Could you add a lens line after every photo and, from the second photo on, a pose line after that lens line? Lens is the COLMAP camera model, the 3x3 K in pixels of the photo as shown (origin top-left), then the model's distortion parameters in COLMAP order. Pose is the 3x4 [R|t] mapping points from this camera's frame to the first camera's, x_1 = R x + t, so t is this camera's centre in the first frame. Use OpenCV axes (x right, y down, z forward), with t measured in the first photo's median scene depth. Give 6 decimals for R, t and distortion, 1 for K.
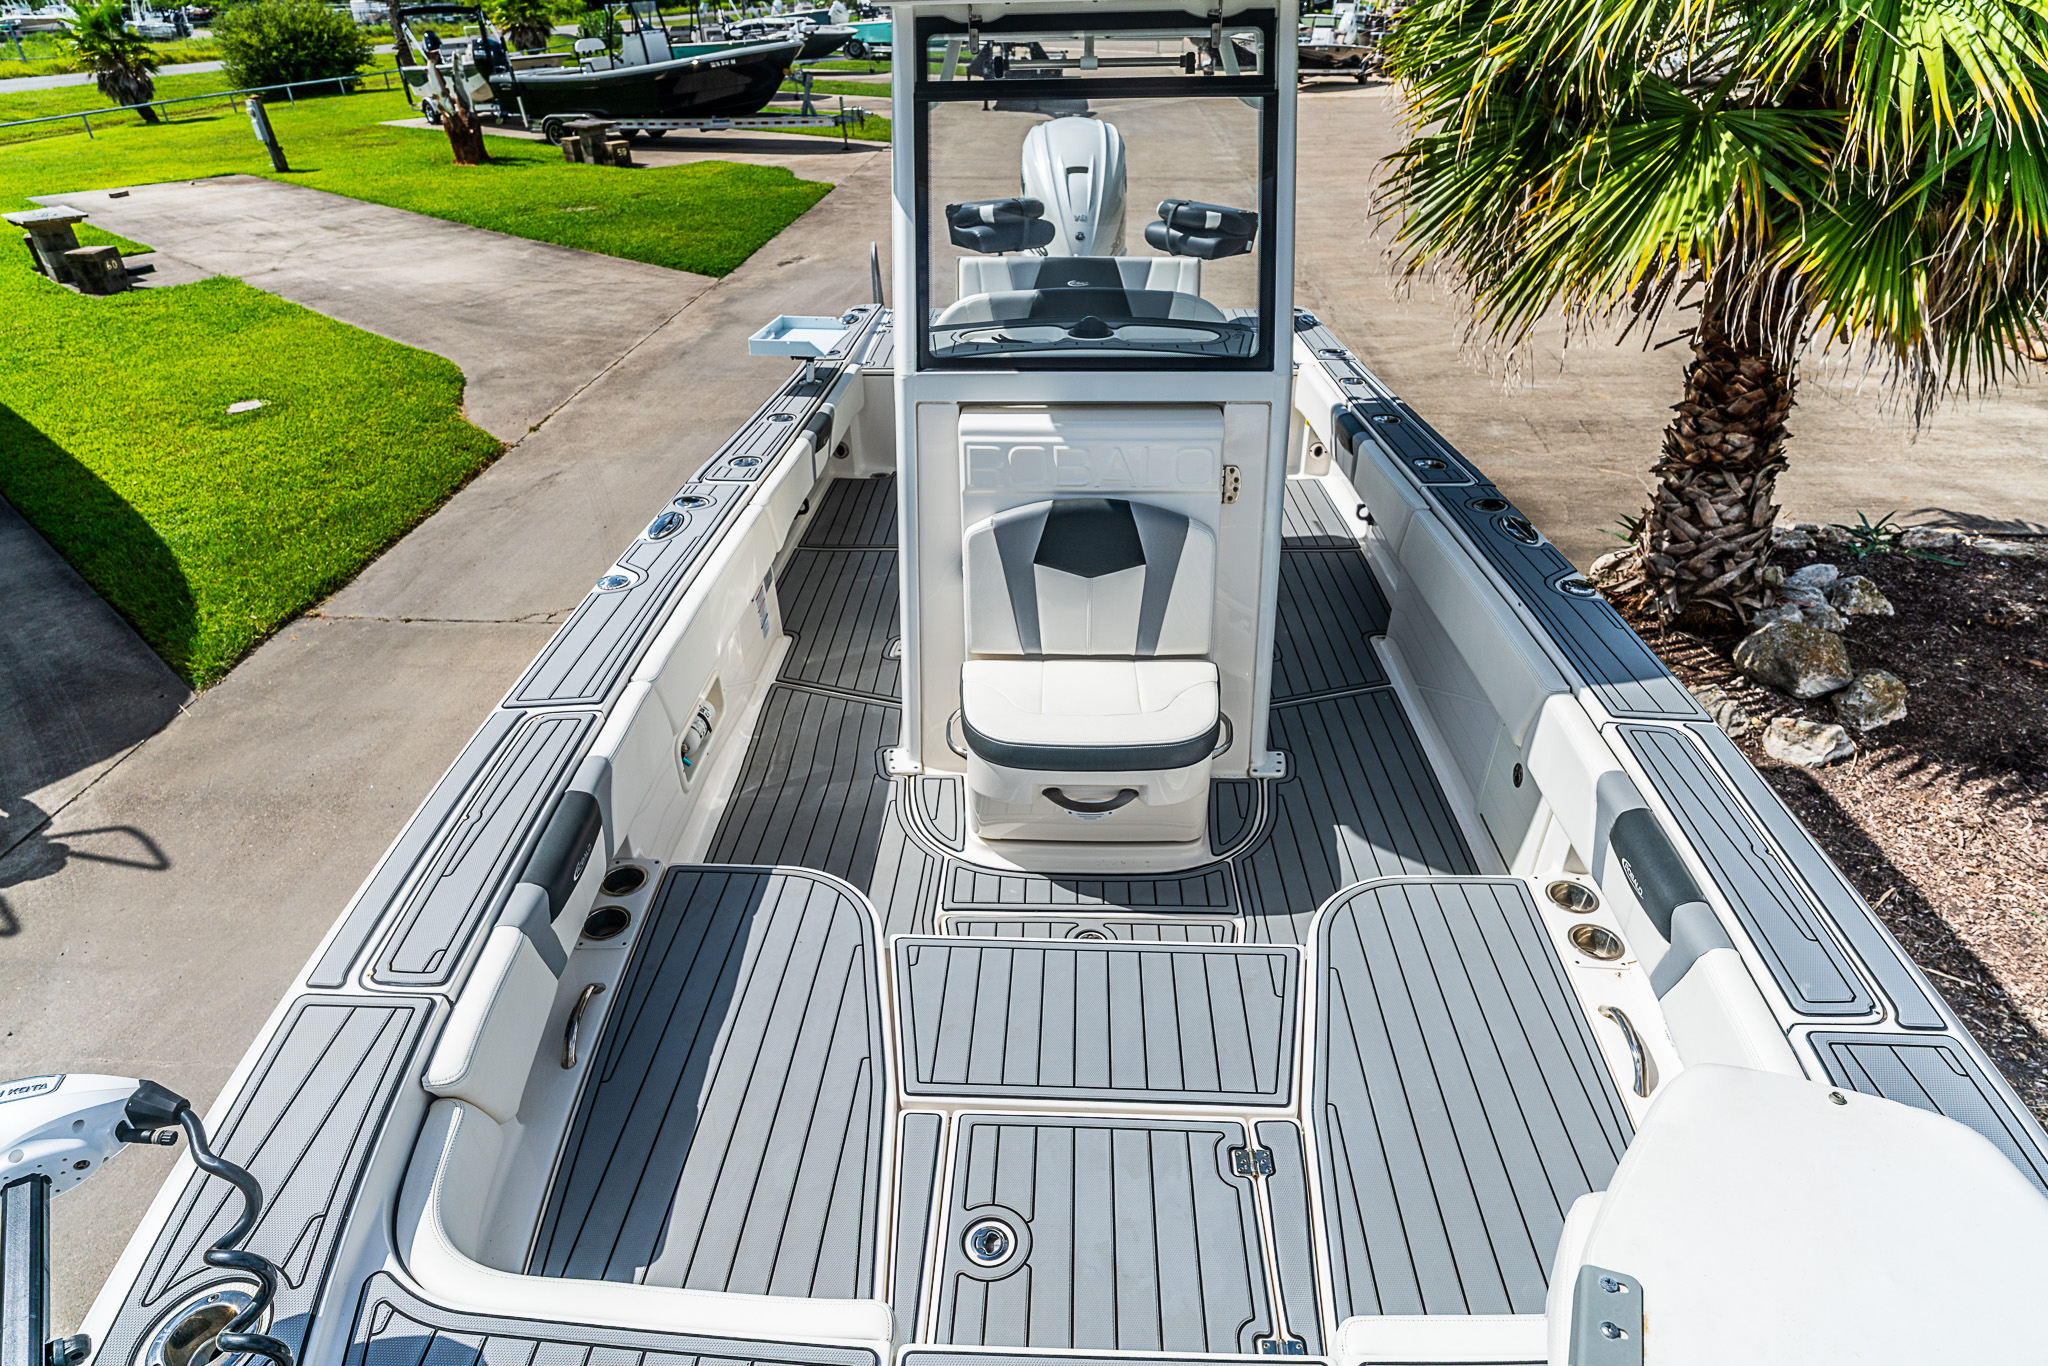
lens RADIAL K [[1147.4, 0, 1014.6], [0, 1147.4, 688.2], [0, 0, 1]] dist [-0.064914, 0.032100]
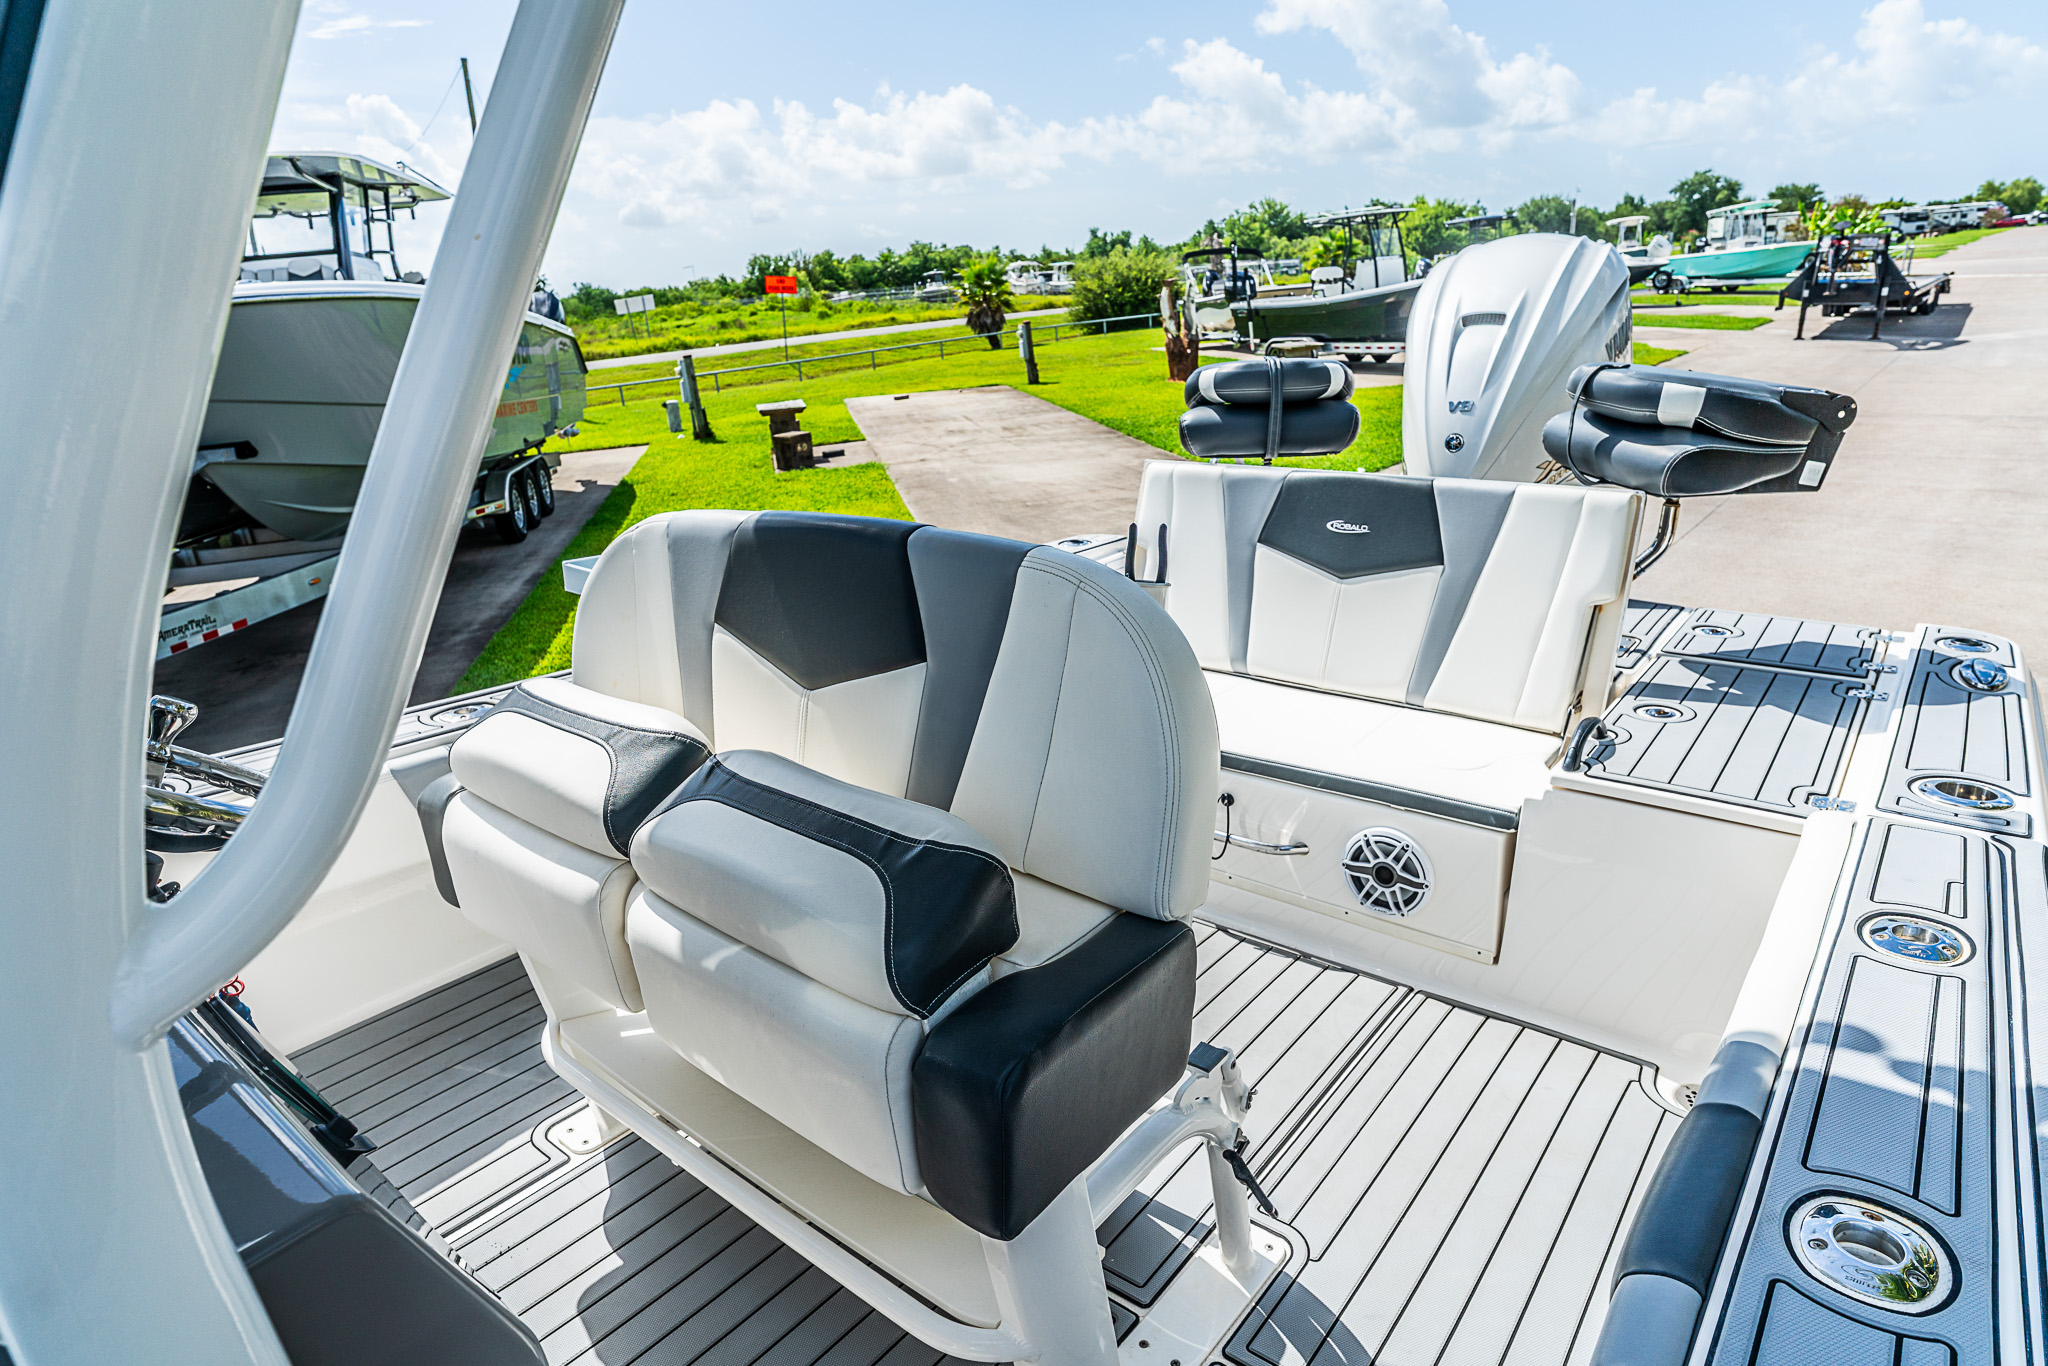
lens RADIAL K [[1140.6, 0, 1012.3], [0, 1140.6, 705.9], [0, 0, 1]] dist [-0.053207, 0.025923]
pose [[0.792206, 0.174054, -0.584906, 0.089194], [-0.271902, 0.958741, -0.082970, -0.079830], [0.546332, 0.224767, 0.806846, 0.215400]]
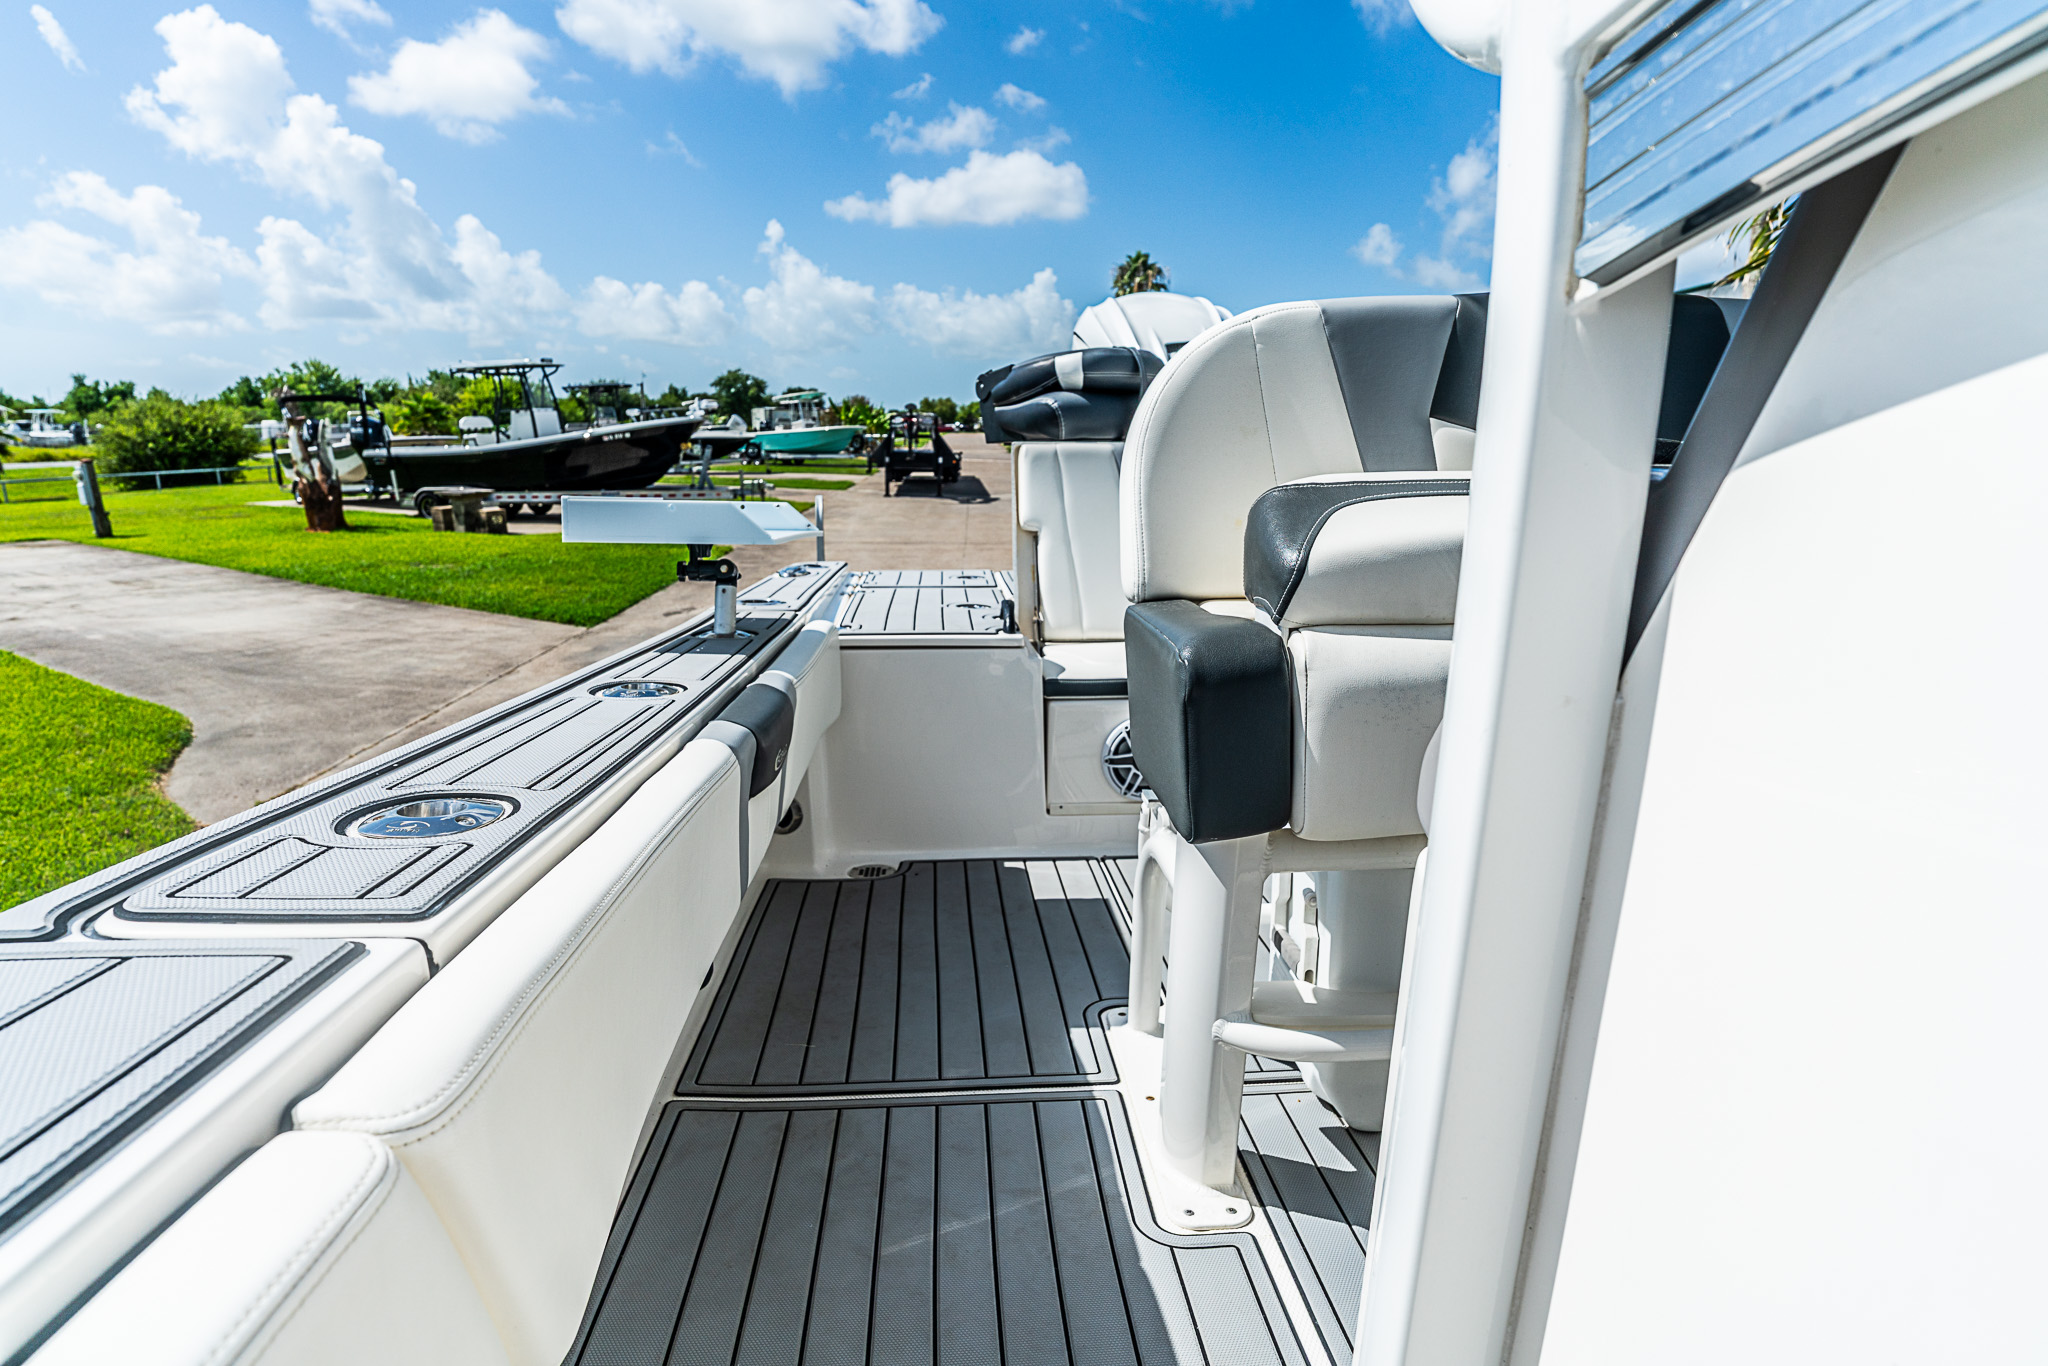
lens RADIAL K [[1157.8, 0, 1007.8], [0, 1157.8, 683.1], [0, 0, 1]] dist [-0.062401, 0.033993]
pose [[0.995330, -0.010402, 0.095973, -0.040409], [0.041825, 0.942490, -0.331607, -0.039421], [-0.087005, 0.334072, 0.938523, 0.209258]]
